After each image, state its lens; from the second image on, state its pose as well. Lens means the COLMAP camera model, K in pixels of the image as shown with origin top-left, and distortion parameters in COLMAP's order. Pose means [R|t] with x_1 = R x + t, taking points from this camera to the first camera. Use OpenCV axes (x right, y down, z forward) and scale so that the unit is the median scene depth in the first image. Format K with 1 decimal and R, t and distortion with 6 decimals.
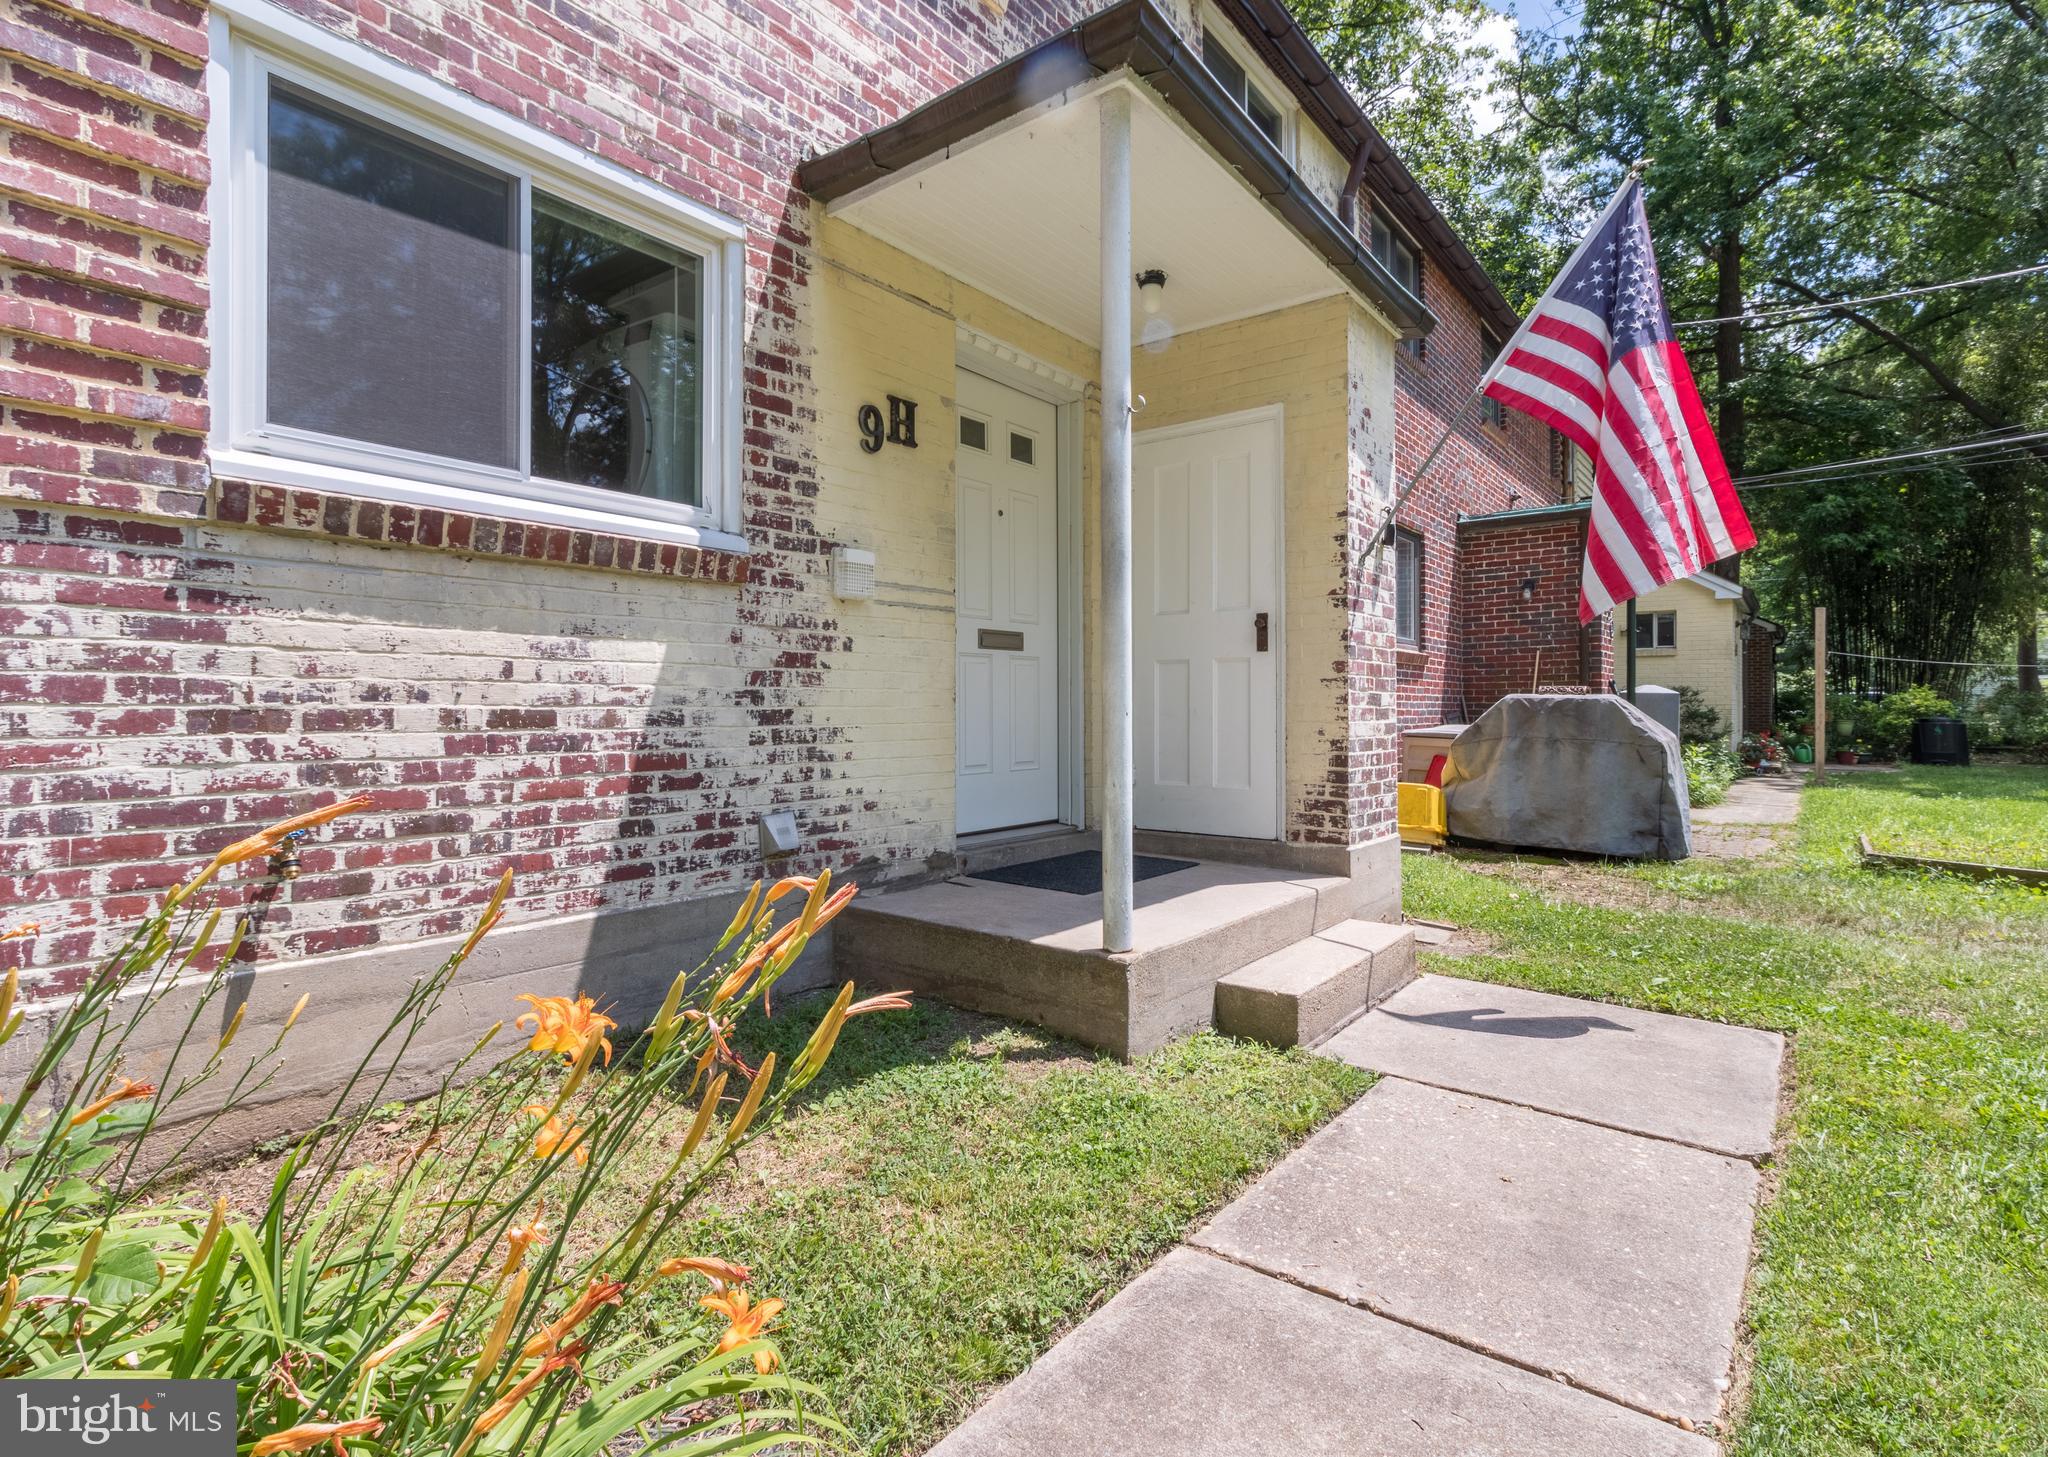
lens RADIAL K [[1008.7, 0, 1054.3], [0, 1008.7, 707.5], [0, 0, 1]] dist [0.007120, -0.000126]
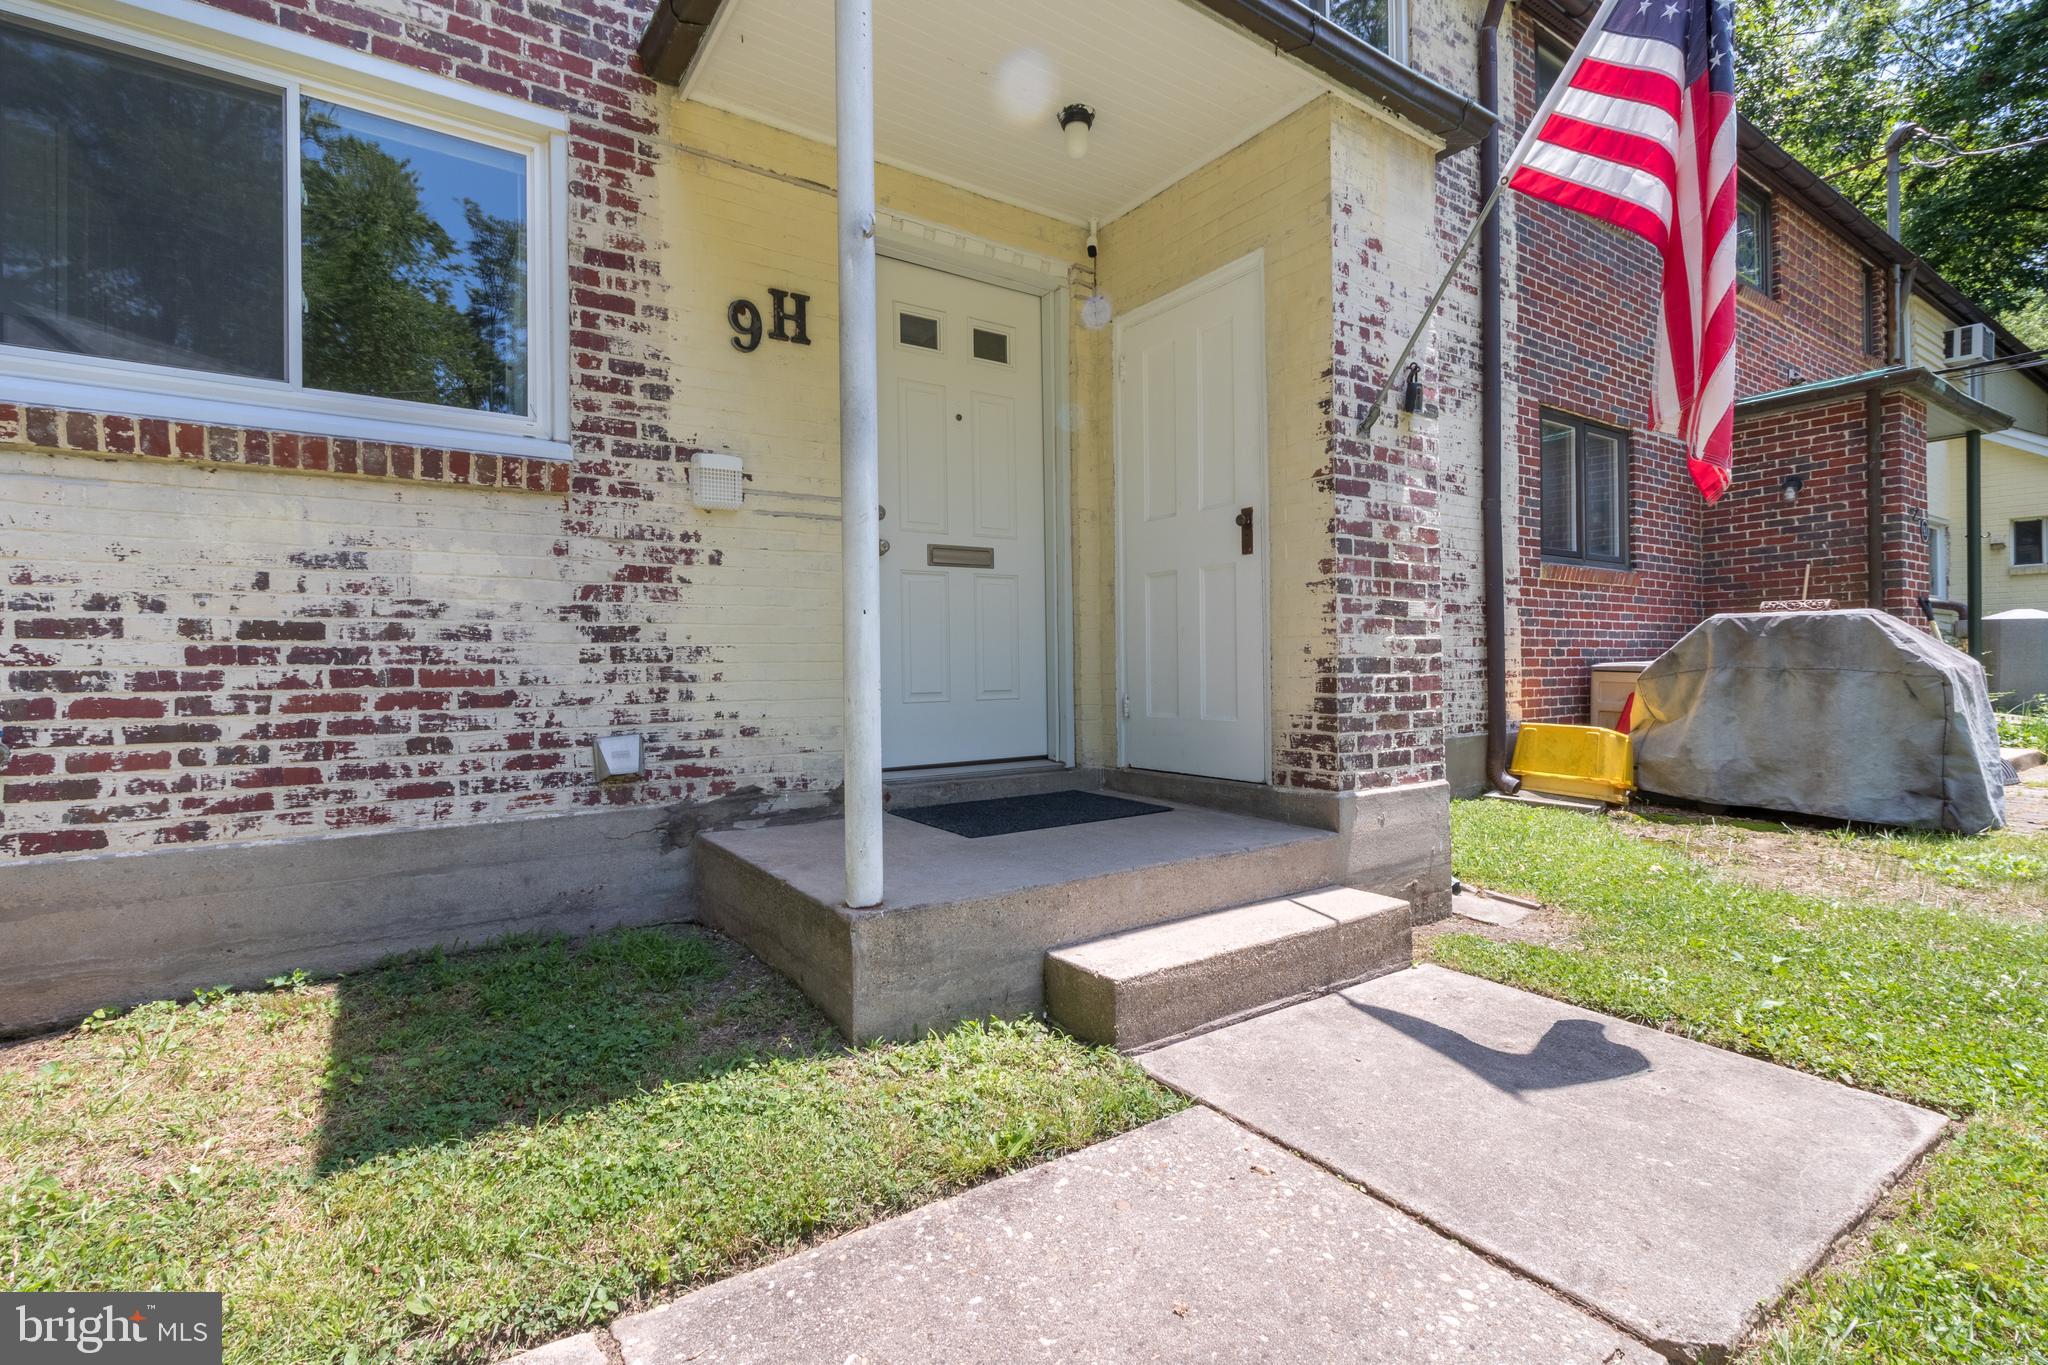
lens RADIAL K [[945.9, 0, 1025.7], [0, 945.9, 665.2], [0, 0, 1]] dist [0.005713, -0.000729]
pose [[0.949283, -0.011059, -0.314229, 0.370647], [0.011897, 0.999929, 0.000752, 0.043214], [0.314198, -0.004452, 0.949347, 0.279476]]
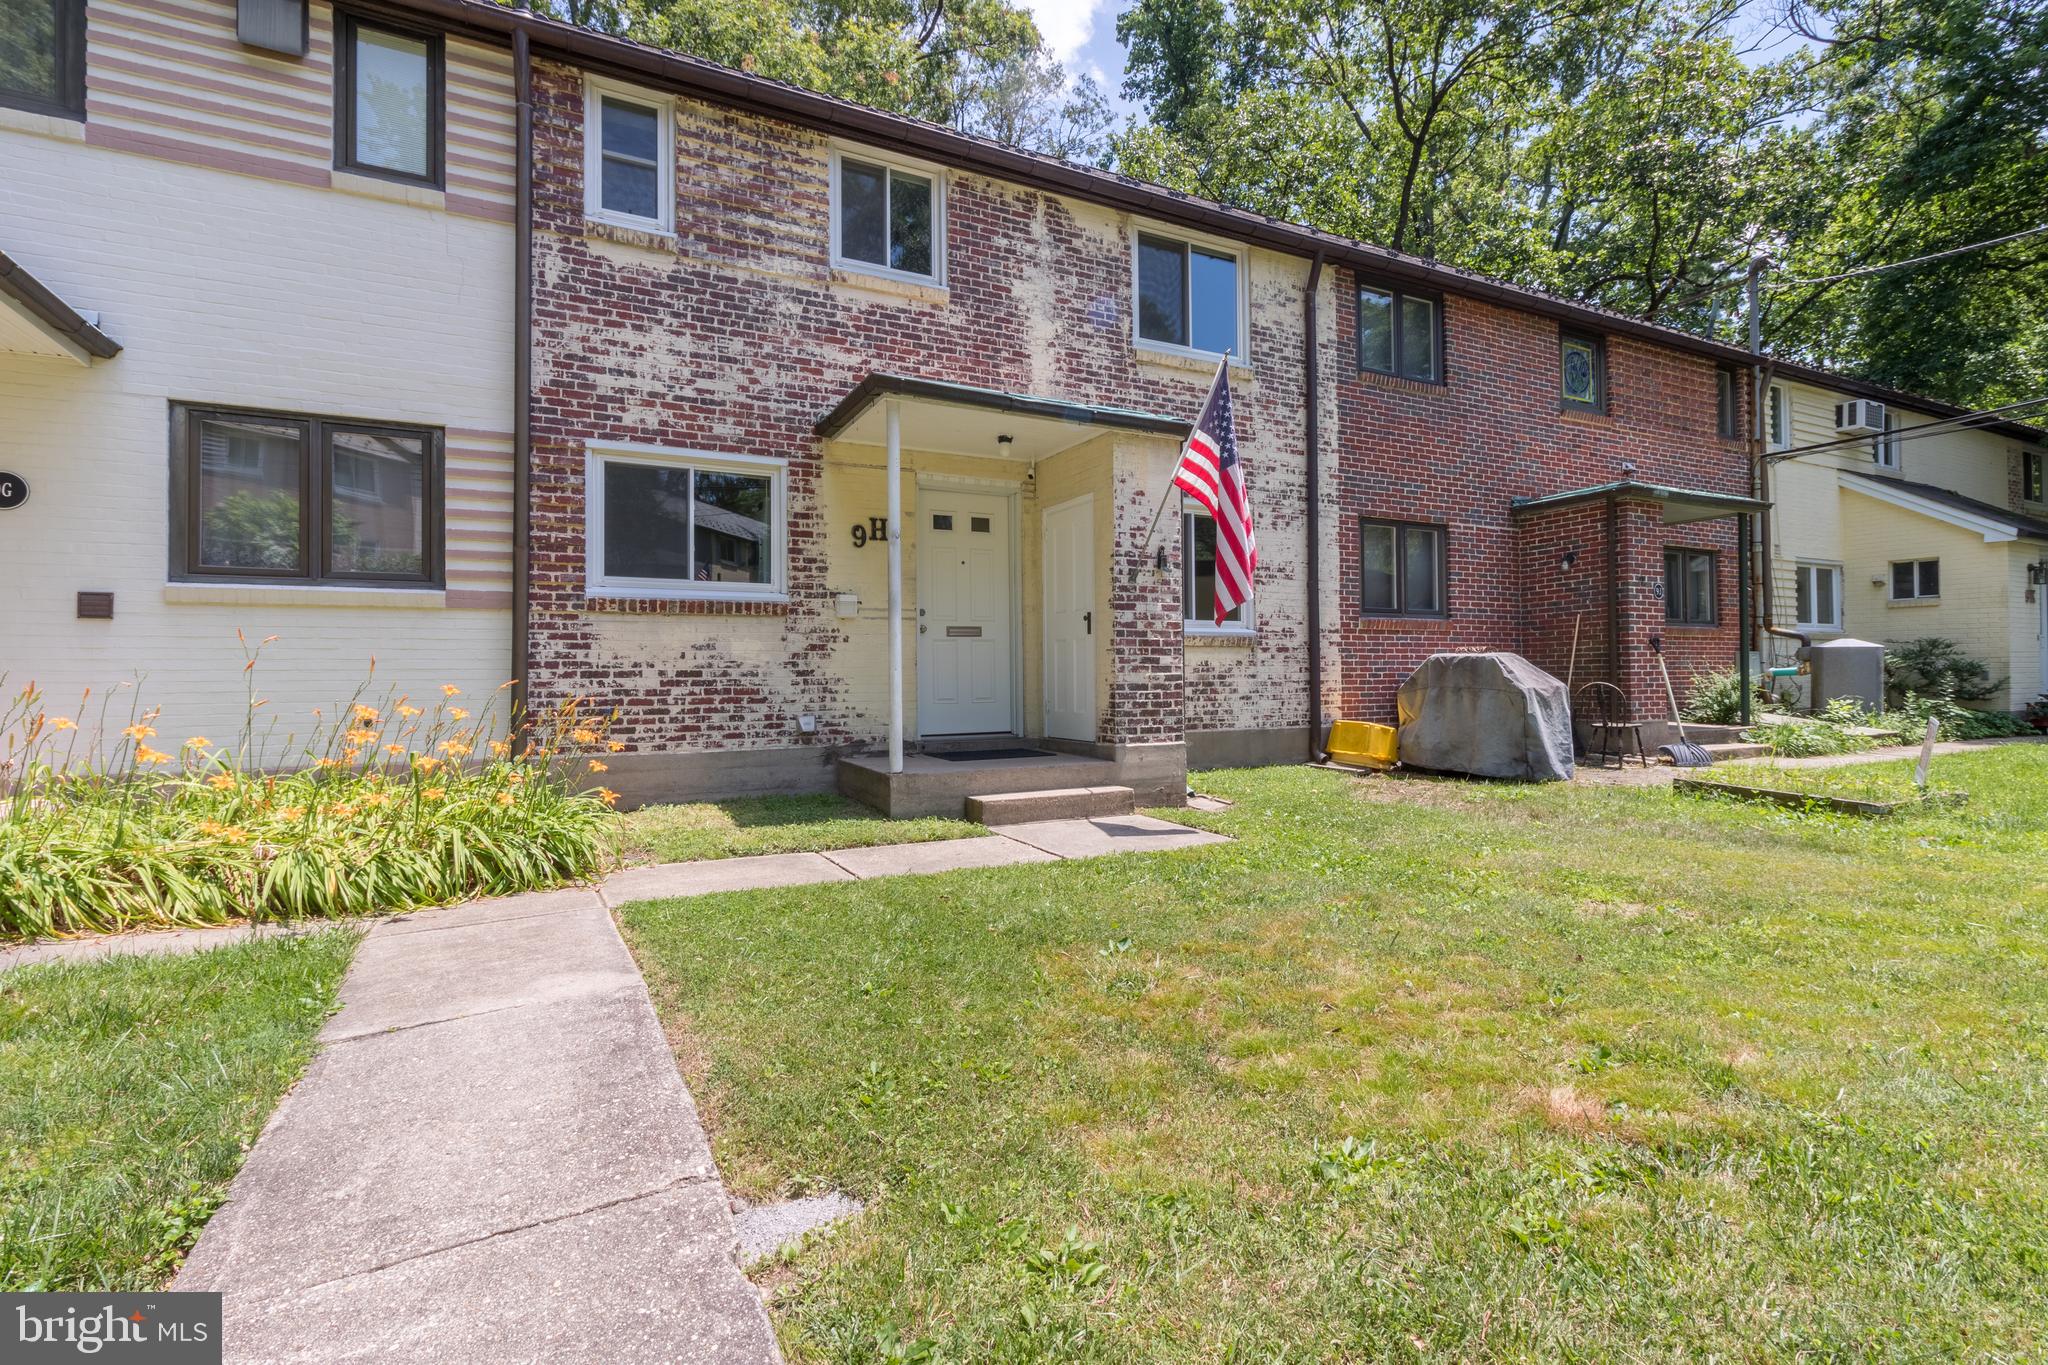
lens RADIAL K [[945.9, 0, 1034.8], [0, 945.9, 668.5], [0, 0, 1]] dist [0.005713, -0.000729]
pose [[0.903293, -0.011812, -0.428862, 1.100500], [0.009927, 0.999929, -0.006631, 0.018789], [0.428910, 0.001732, 0.903346, -0.692502]]
